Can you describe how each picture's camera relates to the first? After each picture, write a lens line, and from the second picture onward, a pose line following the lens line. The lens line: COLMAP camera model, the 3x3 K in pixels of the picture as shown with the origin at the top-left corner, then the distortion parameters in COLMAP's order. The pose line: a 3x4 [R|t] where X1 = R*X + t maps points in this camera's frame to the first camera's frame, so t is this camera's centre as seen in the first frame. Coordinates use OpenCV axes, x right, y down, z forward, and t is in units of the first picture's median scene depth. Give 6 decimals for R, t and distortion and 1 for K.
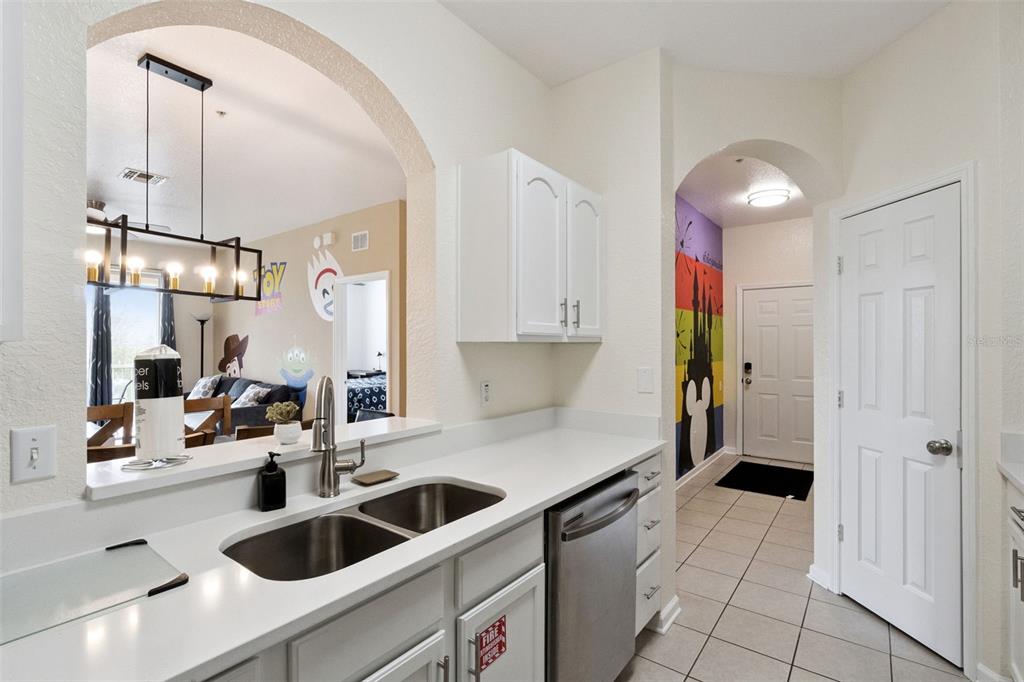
lens RADIAL K [[471.7, 0, 514.2], [0, 471.7, 327.5], [0, 0, 1]] dist [-0.000632, 0.001237]
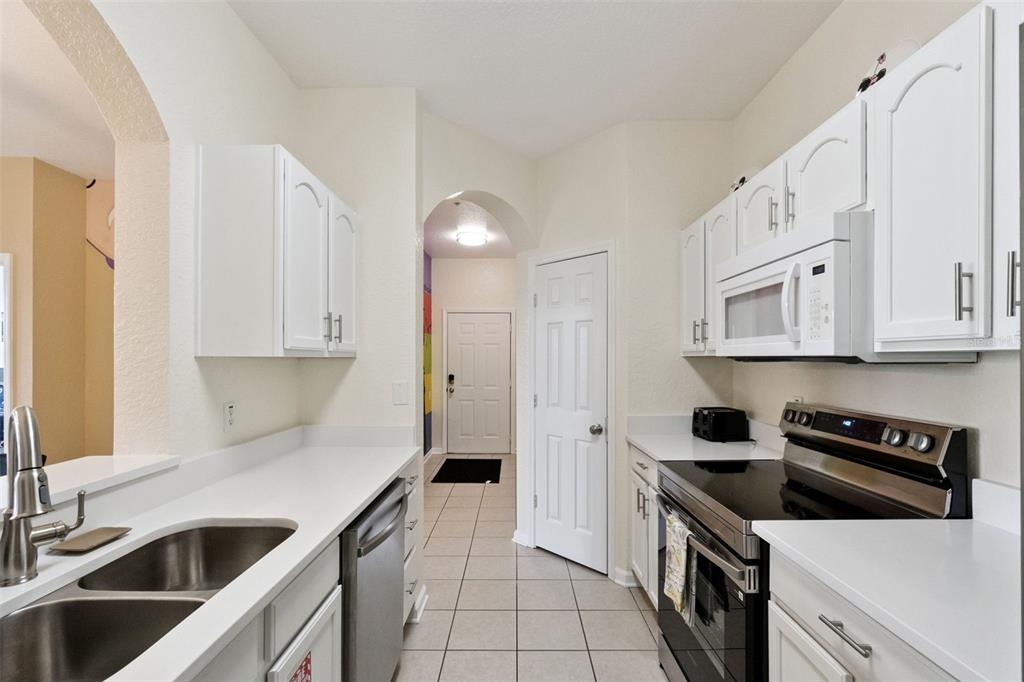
lens RADIAL K [[447.5, 0, 512.0], [0, 447.5, 341.0], [0, 0, 1]] dist [0.000091, 0.000403]
pose [[0.800073, 0.025579, 0.599357, -0.150320], [-0.023705, 0.999658, -0.011018, -0.001382], [-0.599434, -0.005392, 0.800406, 0.035346]]
